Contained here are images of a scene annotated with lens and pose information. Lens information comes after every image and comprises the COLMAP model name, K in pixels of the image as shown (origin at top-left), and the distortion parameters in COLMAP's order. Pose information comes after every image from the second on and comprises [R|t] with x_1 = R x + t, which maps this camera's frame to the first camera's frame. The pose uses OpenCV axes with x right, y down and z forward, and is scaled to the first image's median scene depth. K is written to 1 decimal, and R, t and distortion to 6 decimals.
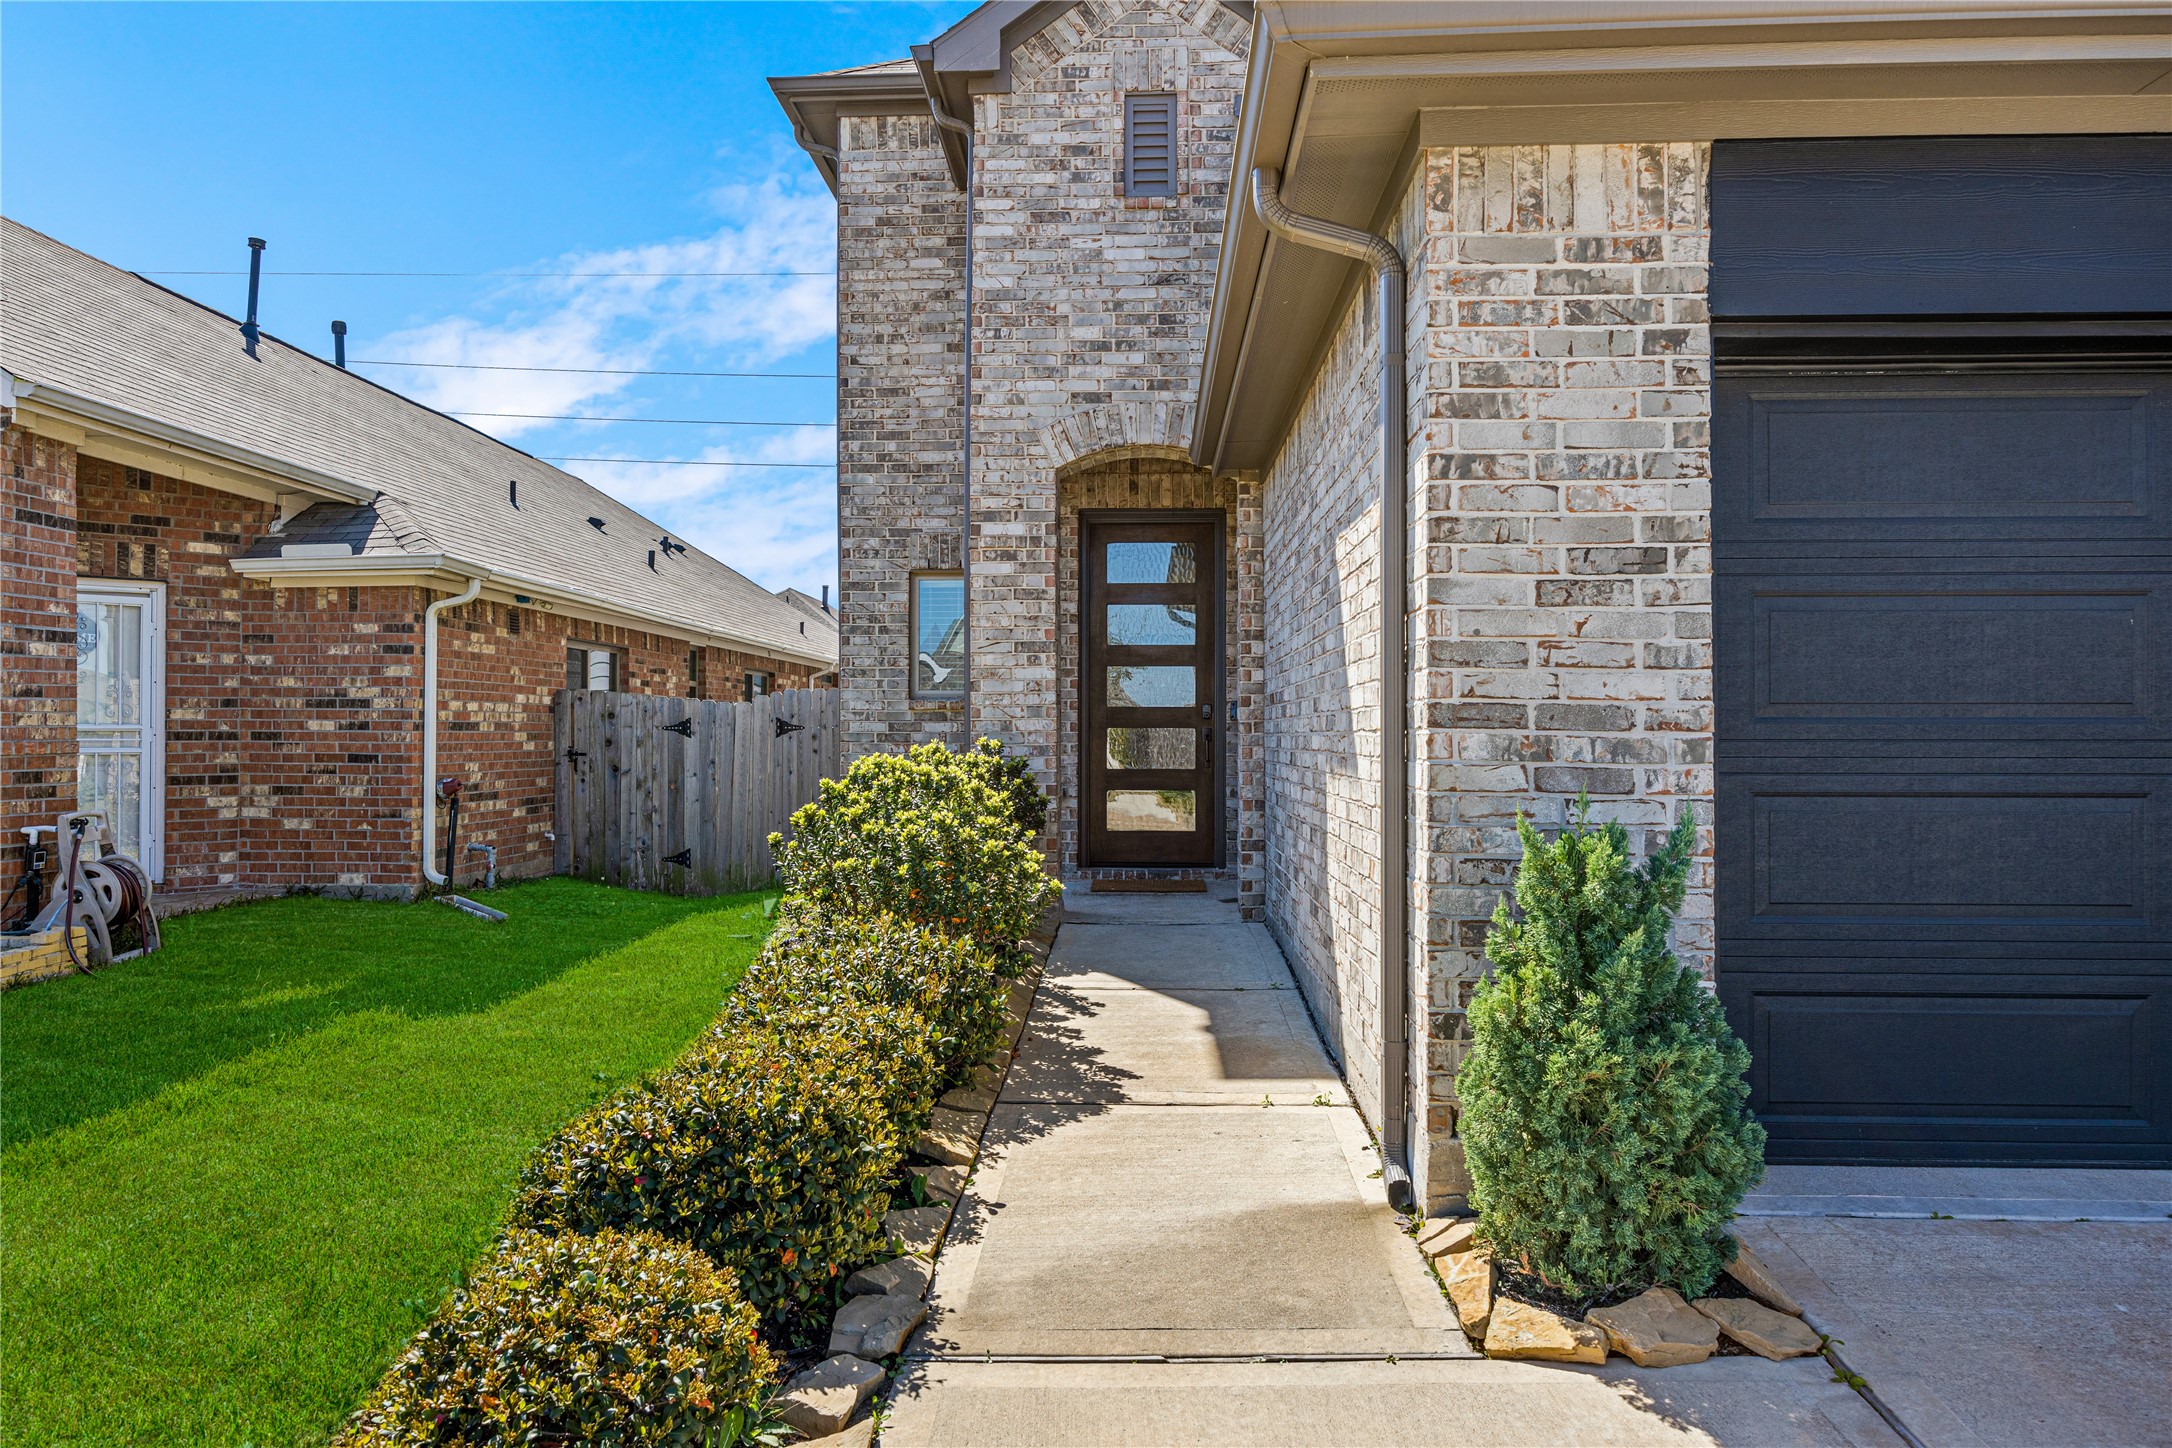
lens RADIAL K [[1360.2, 0, 1084.7], [0, 1360.2, 706.9], [0, 0, 1]] dist [-0.006802, -0.000926]
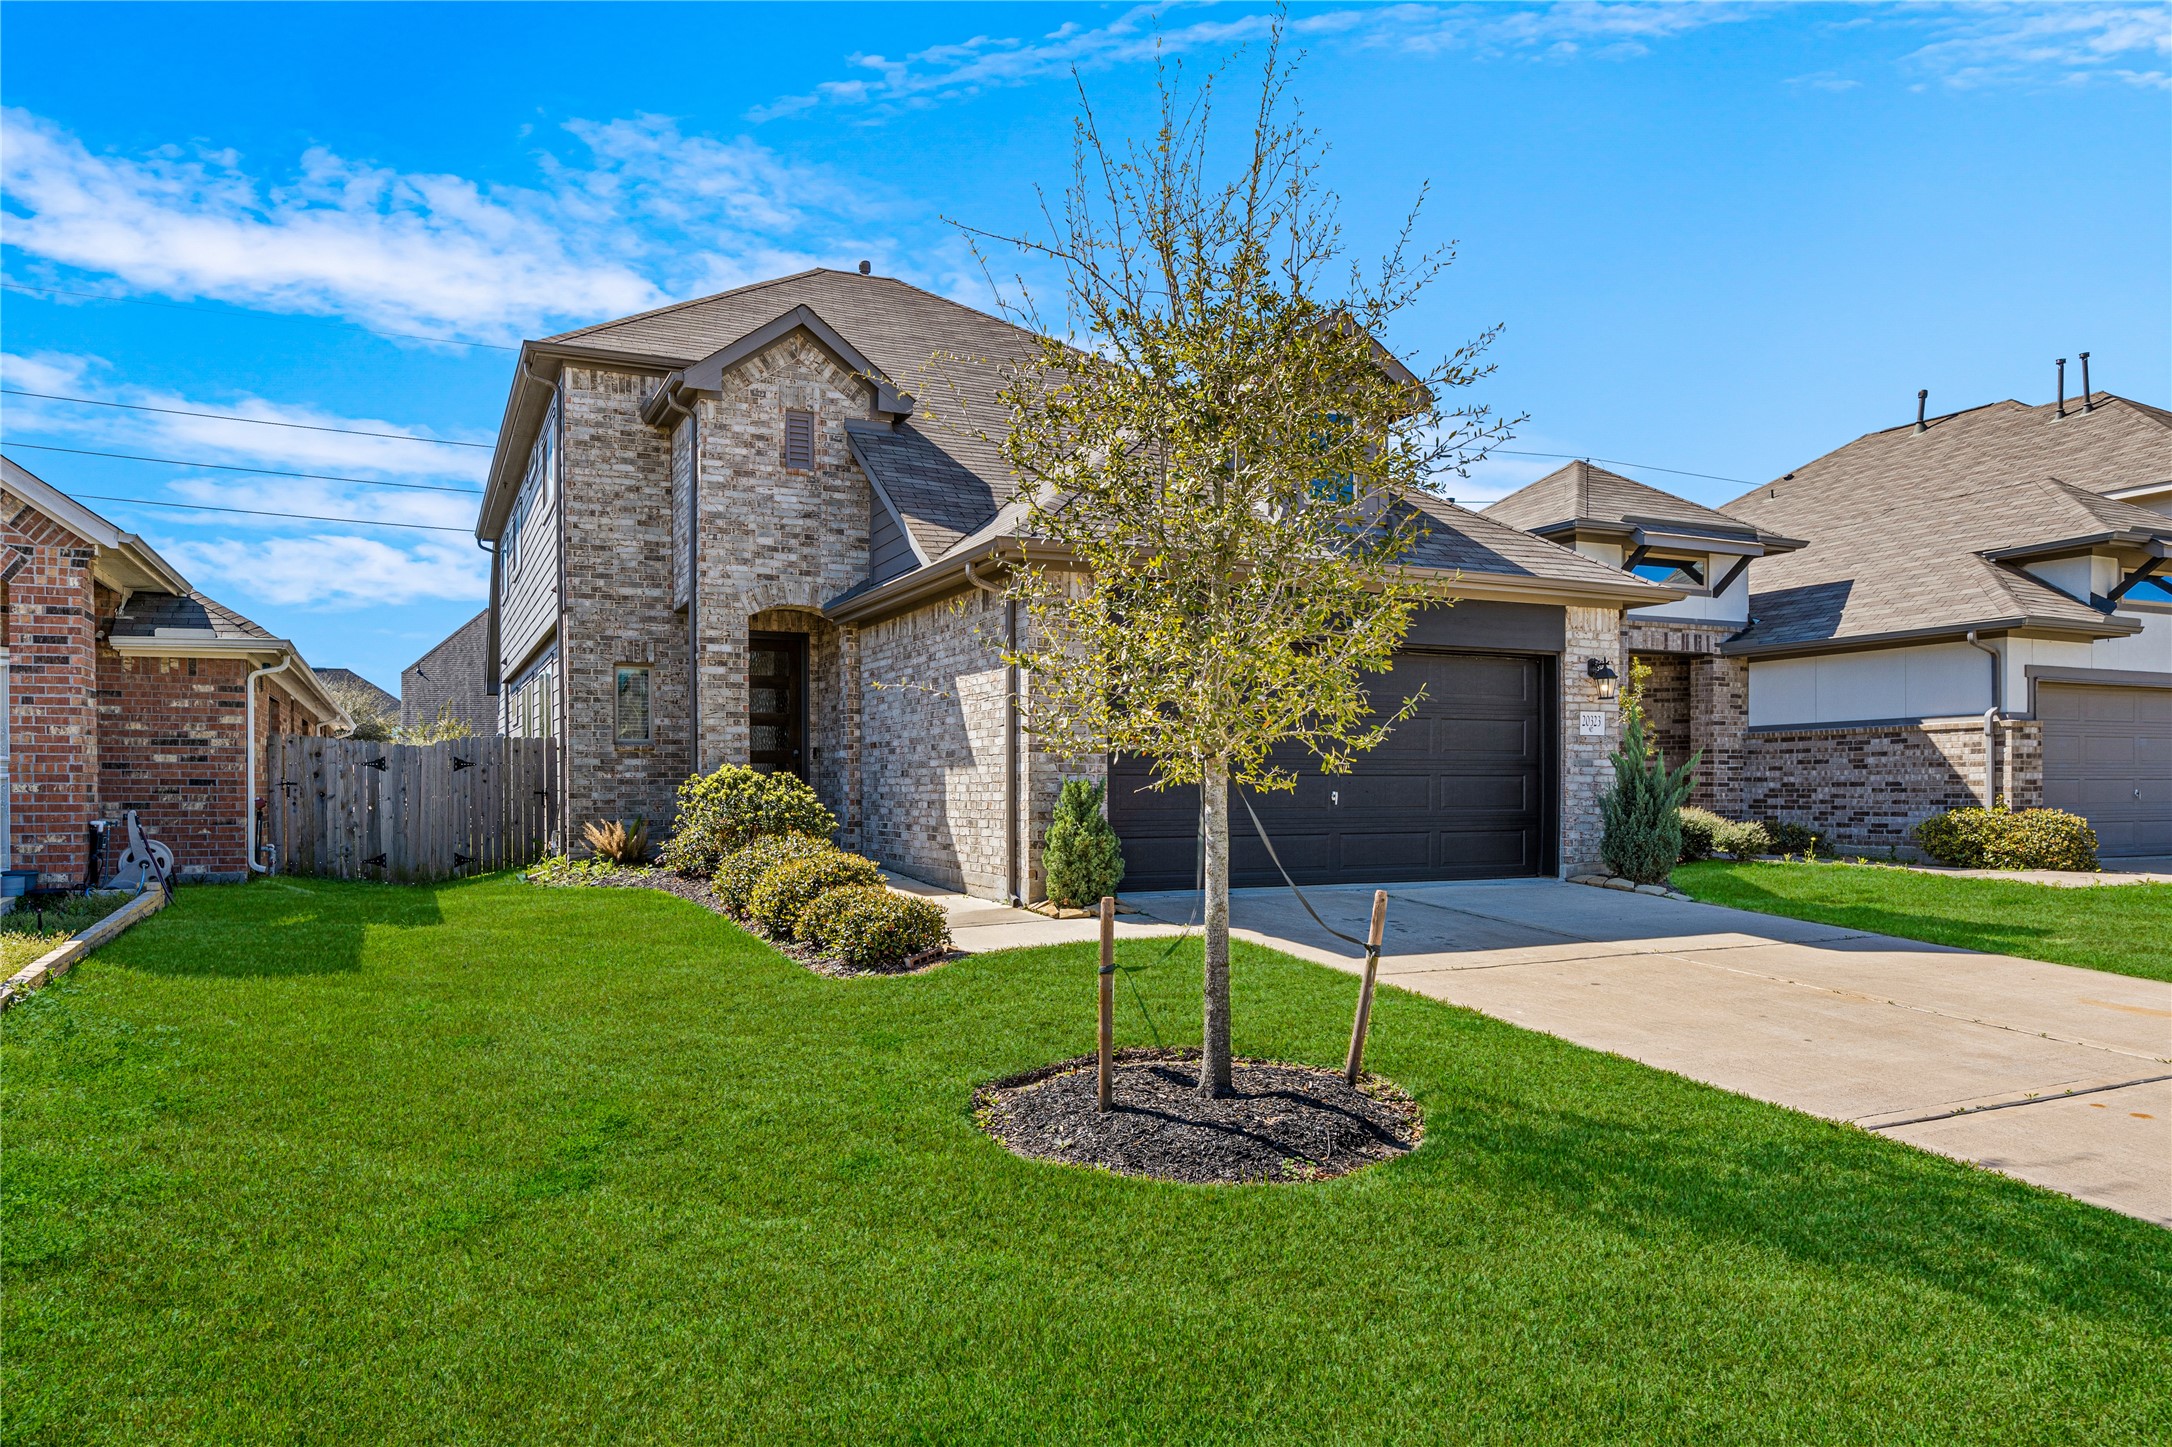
lens RADIAL K [[1377.8, 0, 1086.0], [0, 1377.8, 723.5], [0, 0, 1]] dist [0.000500, 0.000122]
pose [[0.878855, 0.018666, 0.476724, -0.411246], [-0.004945, 0.999537, -0.030021, 0.015836], [-0.477064, 0.024026, 0.878540, -0.668822]]
